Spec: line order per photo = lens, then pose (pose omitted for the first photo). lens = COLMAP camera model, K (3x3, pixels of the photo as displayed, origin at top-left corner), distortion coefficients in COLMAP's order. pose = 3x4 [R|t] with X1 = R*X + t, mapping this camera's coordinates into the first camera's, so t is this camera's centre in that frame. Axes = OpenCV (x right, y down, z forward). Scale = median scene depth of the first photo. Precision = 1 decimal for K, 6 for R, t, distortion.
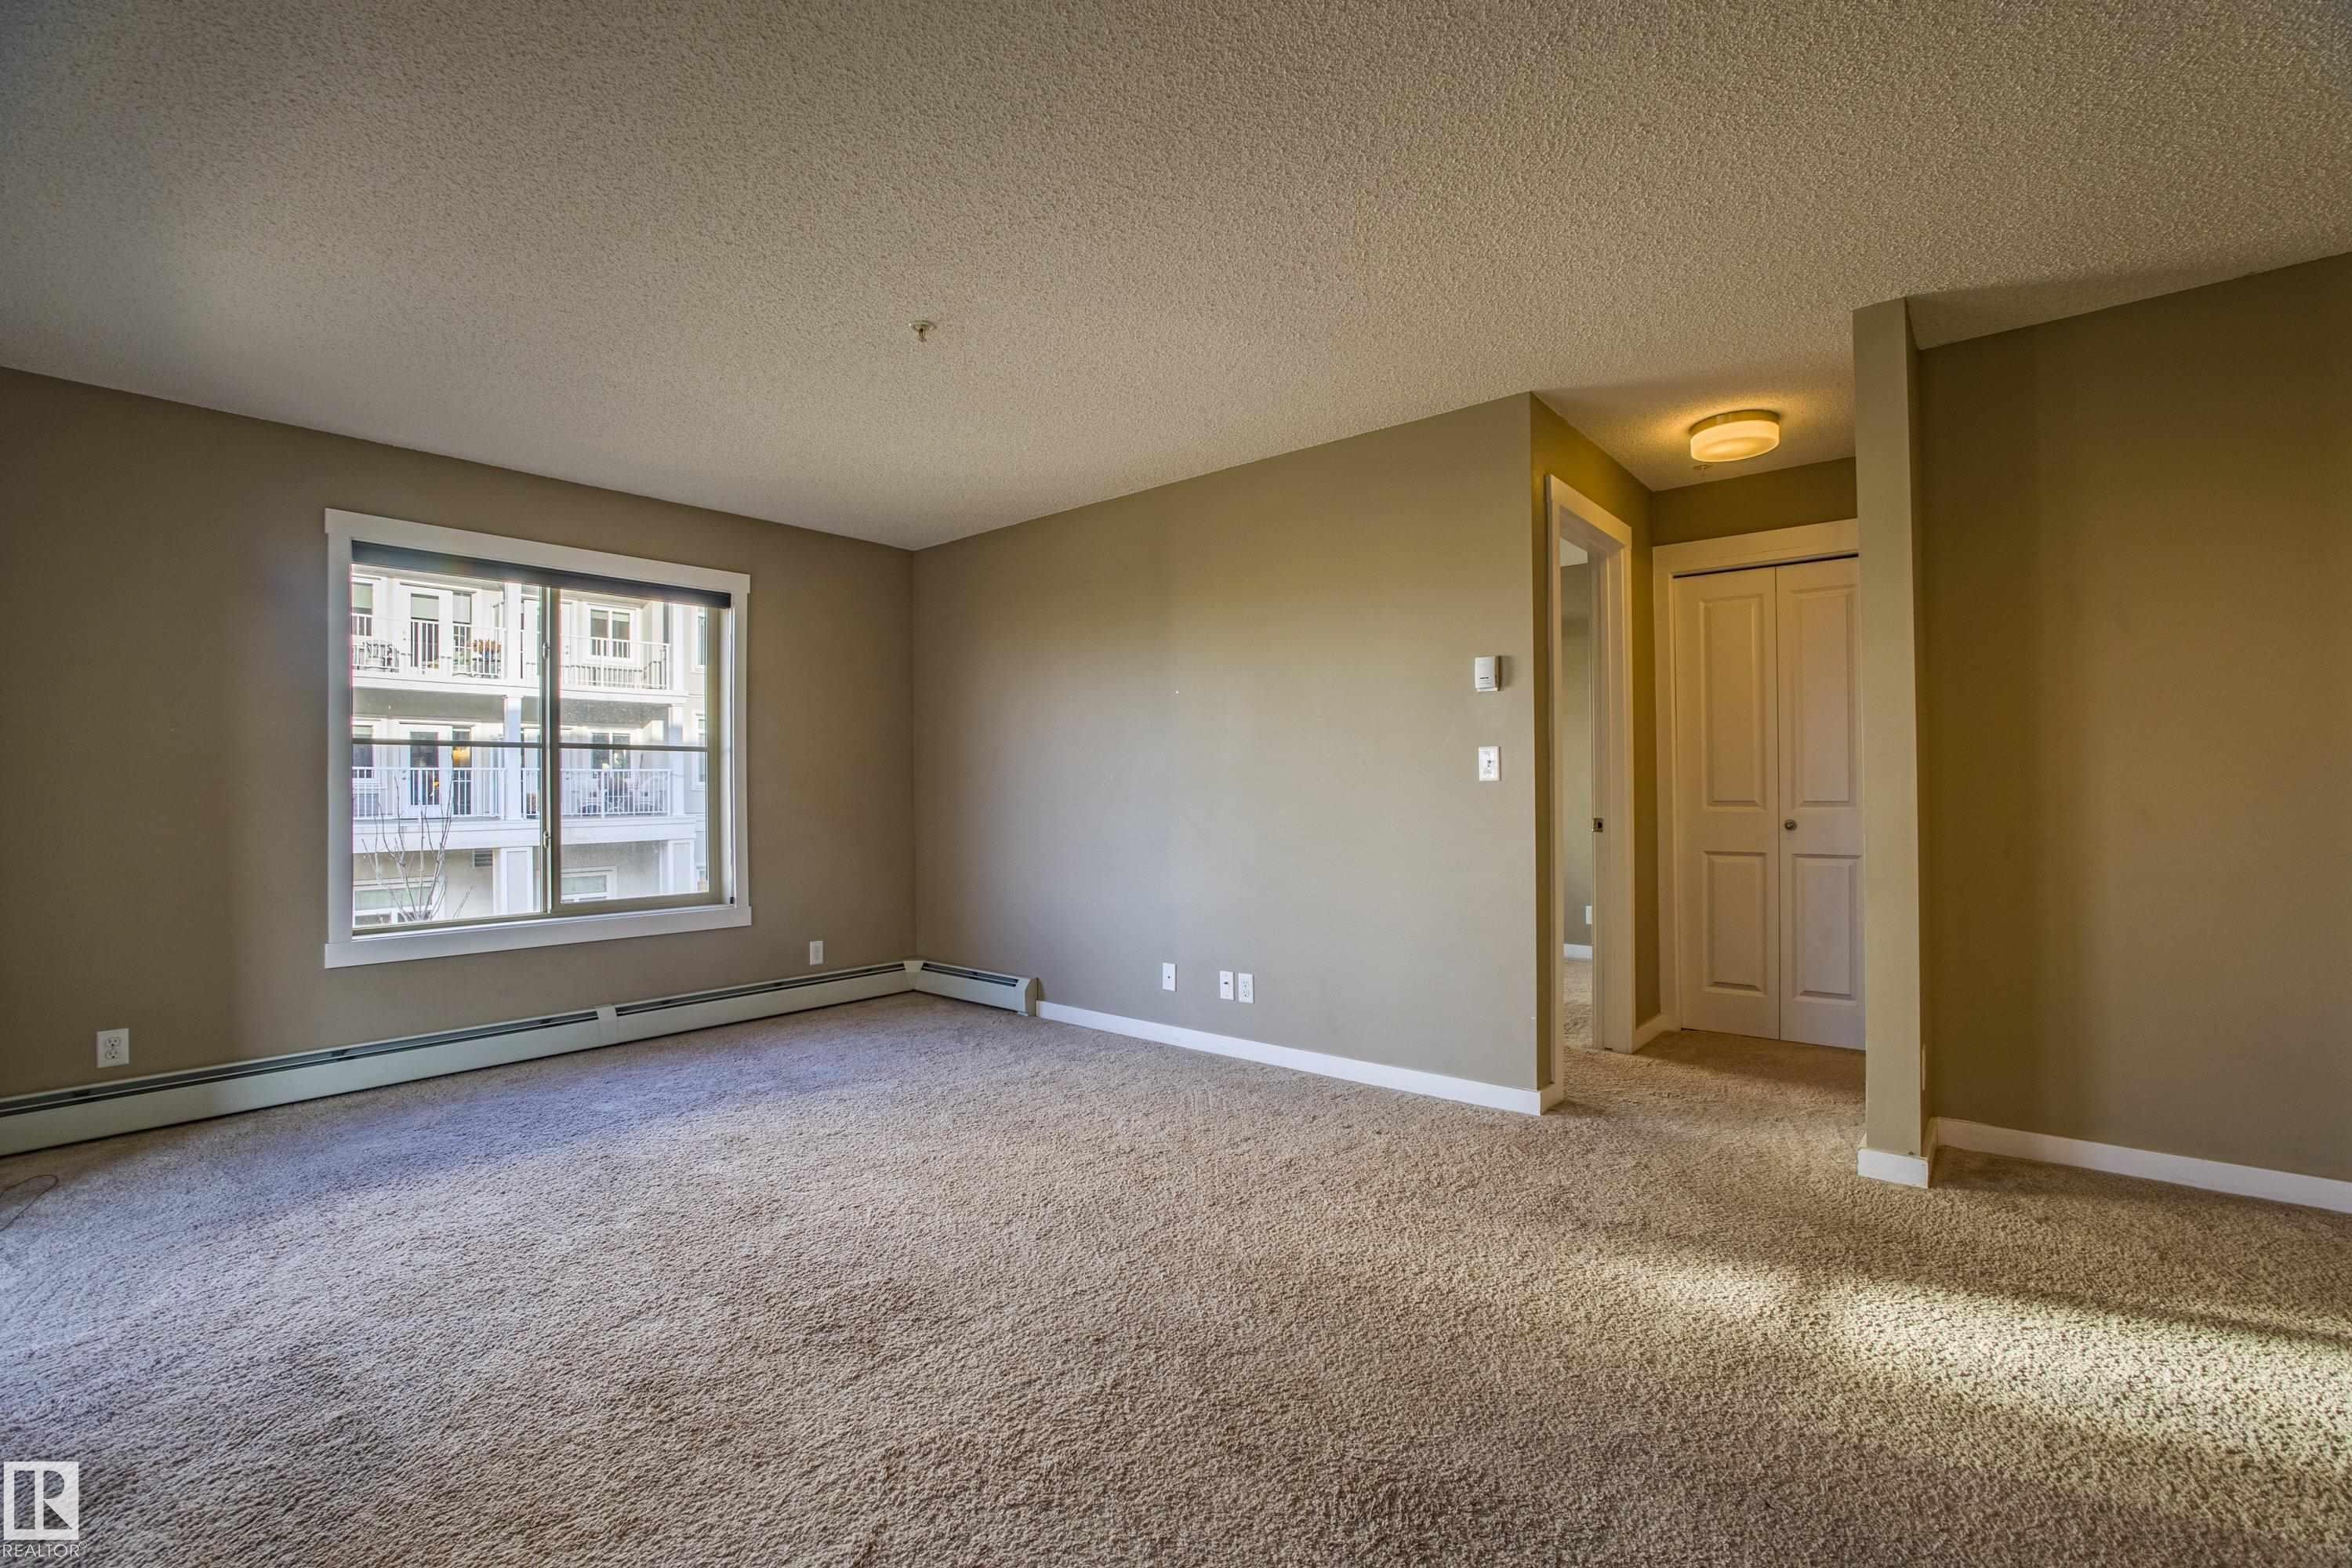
lens RADIAL K [[1039.3, 0, 1176.0], [0, 1039.3, 784.0], [0, 0, 1]] dist [-0.041781, 0.017000]
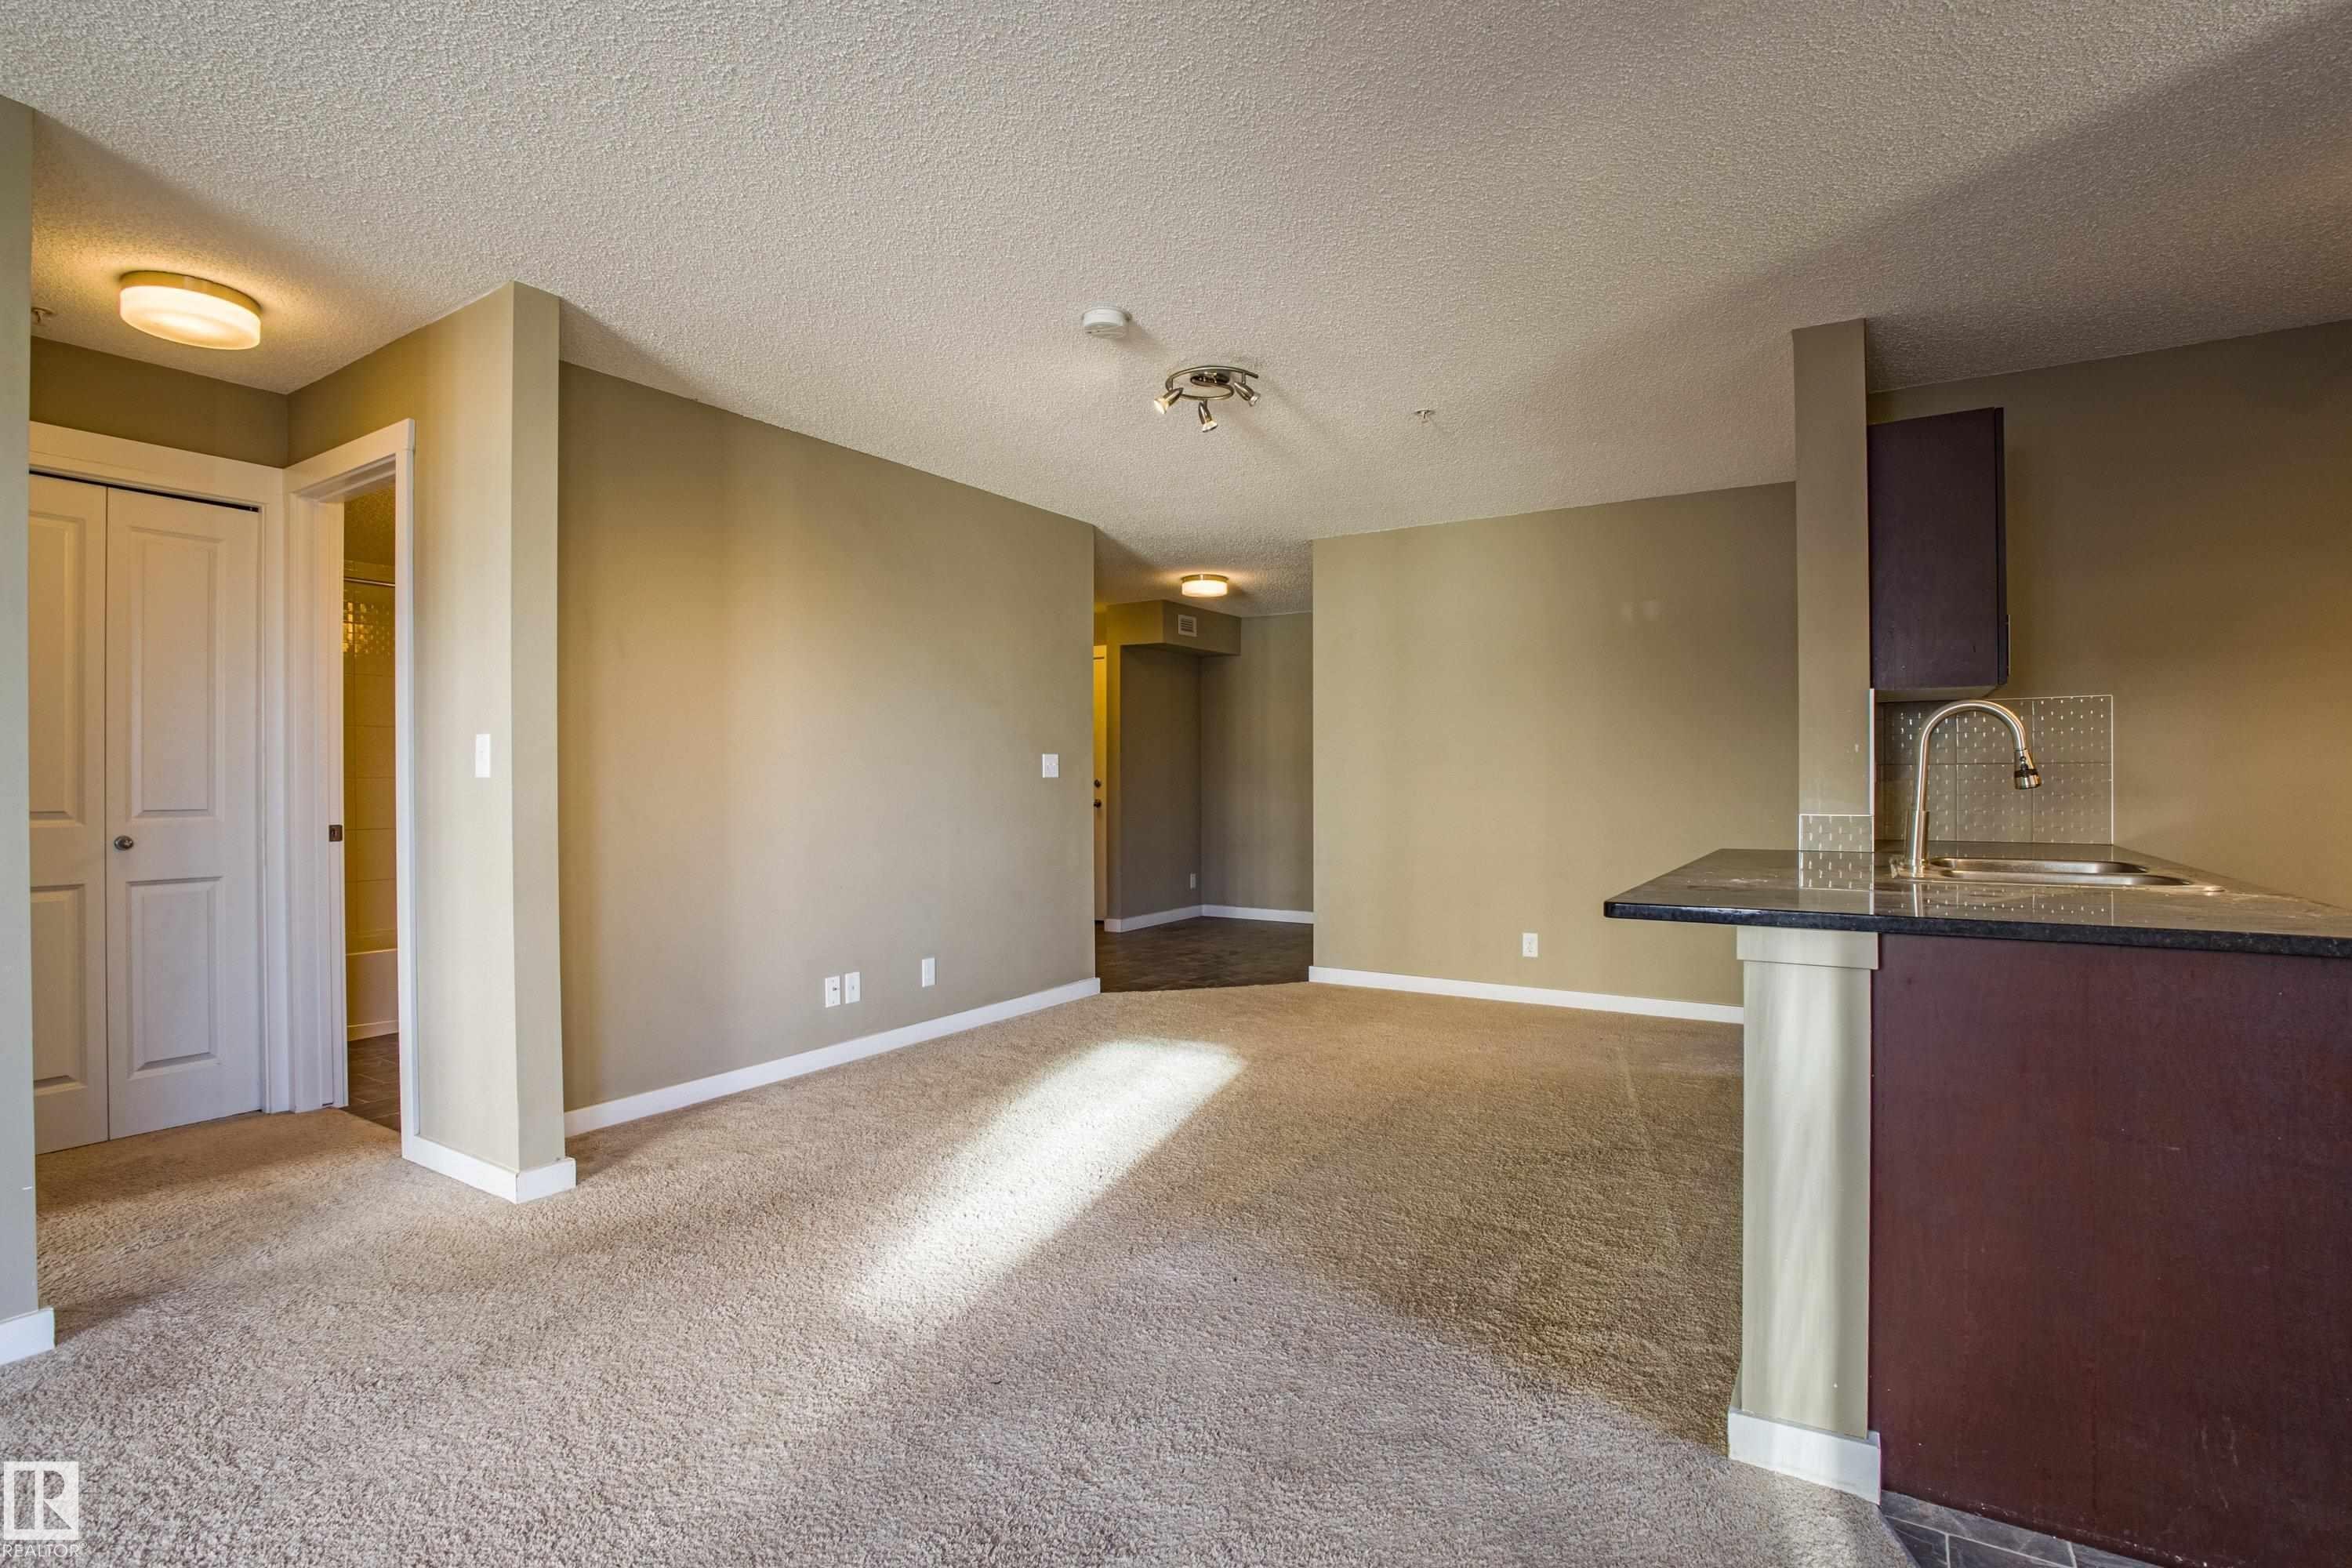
lens RADIAL K [[1128.2, 0, 1176.0], [0, 1128.2, 784.0], [0, 0, 1]] dist [-0.027097, 0.022890]
pose [[-0.108289, 0.005429, 0.994105, -0.315612], [-0.002772, 0.999980, -0.005763, 0.000369], [-0.994116, -0.003379, -0.108272, 0.377638]]
